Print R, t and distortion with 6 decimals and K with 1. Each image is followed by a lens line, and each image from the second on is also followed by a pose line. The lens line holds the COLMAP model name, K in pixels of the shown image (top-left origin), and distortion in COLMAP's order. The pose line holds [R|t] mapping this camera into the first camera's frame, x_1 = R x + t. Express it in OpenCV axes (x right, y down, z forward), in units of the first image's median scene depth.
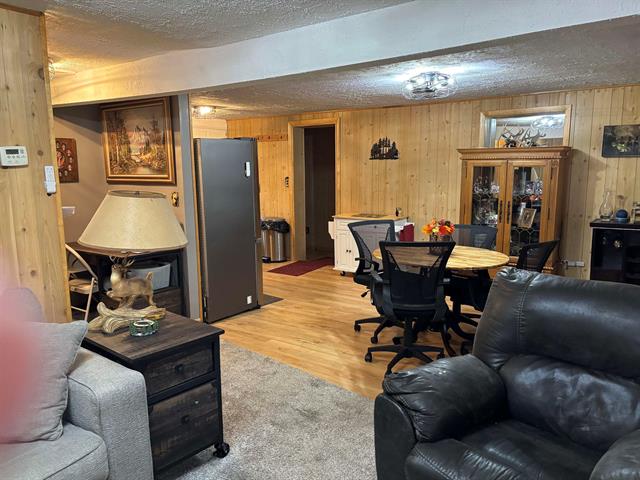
lens RADIAL K [[480.9, 0, 322.2], [0, 480.9, 242.5], [0, 0, 1]] dist [0.055297, -0.062001]
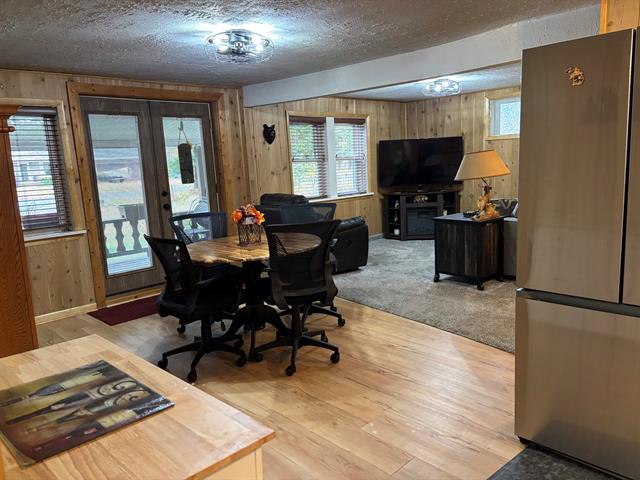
lens RADIAL K [[480.9, 0, 315.7], [0, 480.9, 237.5], [0, 0, 1]] dist [0.055297, -0.062001]
pose [[-0.985124, 0.028743, 0.169426, -0.028926], [0.080726, 0.947764, 0.308588, -0.231483], [-0.151706, 0.317674, -0.935985, 1.636031]]
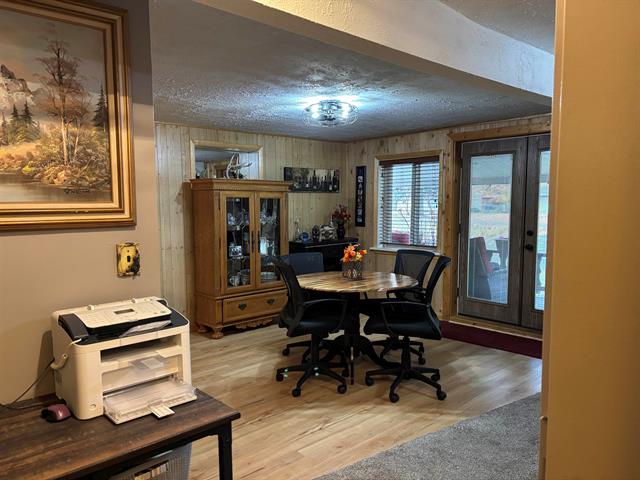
lens RADIAL K [[480.9, 0, 316.0], [0, 480.9, 243.7], [0, 0, 1]] dist [0.055297, -0.062001]
pose [[0.216715, -0.077960, 0.973117, -0.679531], [0.159543, 0.986233, 0.043480, -0.096176], [-0.963110, 0.145831, 0.226169, 0.746365]]
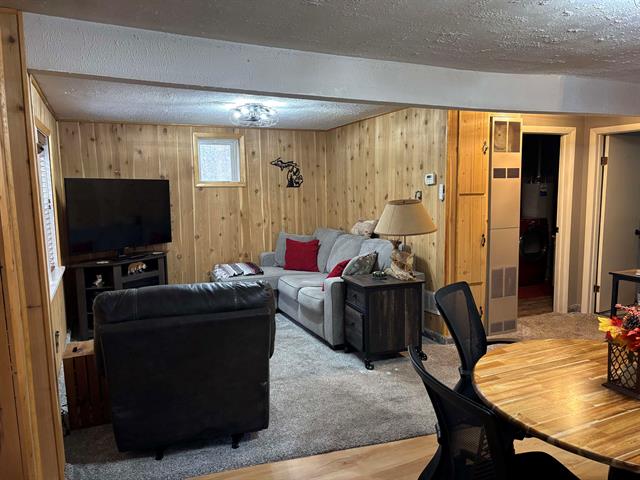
lens RADIAL K [[480.9, 0, 316.7], [0, 480.9, 241.2], [0, 0, 1]] dist [0.055297, -0.062001]
pose [[-0.493025, 0.110706, -0.862943, 0.659669], [-0.116709, 0.974491, 0.191695, -0.136325], [0.862151, 0.195224, -0.467528, 0.835867]]
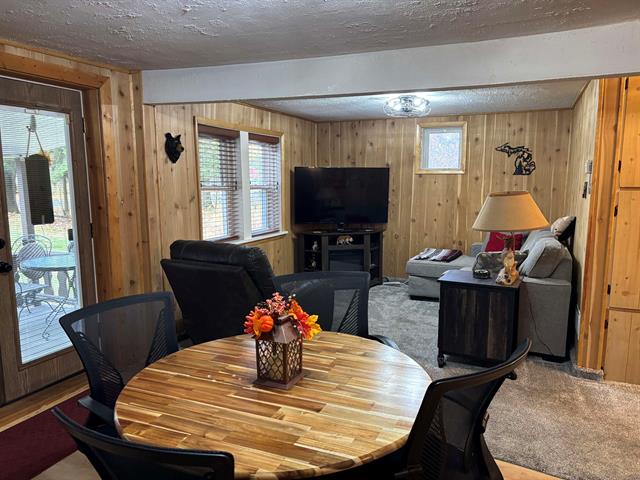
lens RADIAL K [[480.9, 0, 313.8], [0, 480.9, 242.7], [0, 0, 1]] dist [0.055297, -0.062001]
pose [[-0.977471, 0.035216, -0.208113, 0.267983], [-0.026393, 0.957852, 0.286047, -0.194569], [0.209415, 0.285095, -0.935343, 1.232491]]
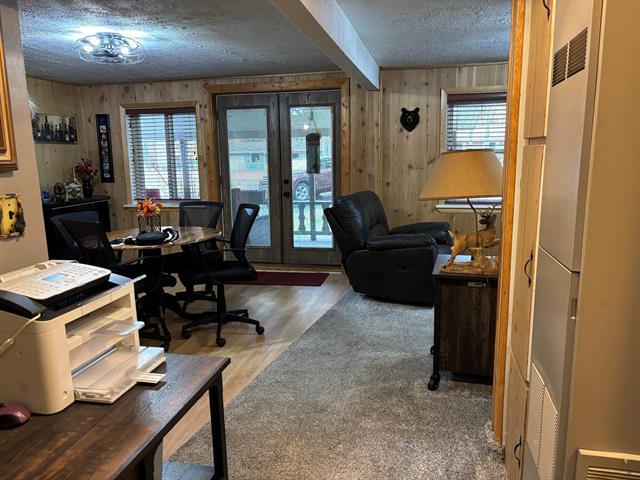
lens RADIAL K [[480.9, 0, 314.8], [0, 480.9, 243.6], [0, 0, 1]] dist [0.055297, -0.062001]
pose [[-0.390513, -0.149457, 0.908384, -0.679349], [0.165944, 0.959142, 0.229148, -0.113197], [-0.905518, 0.240226, -0.349756, 0.936428]]
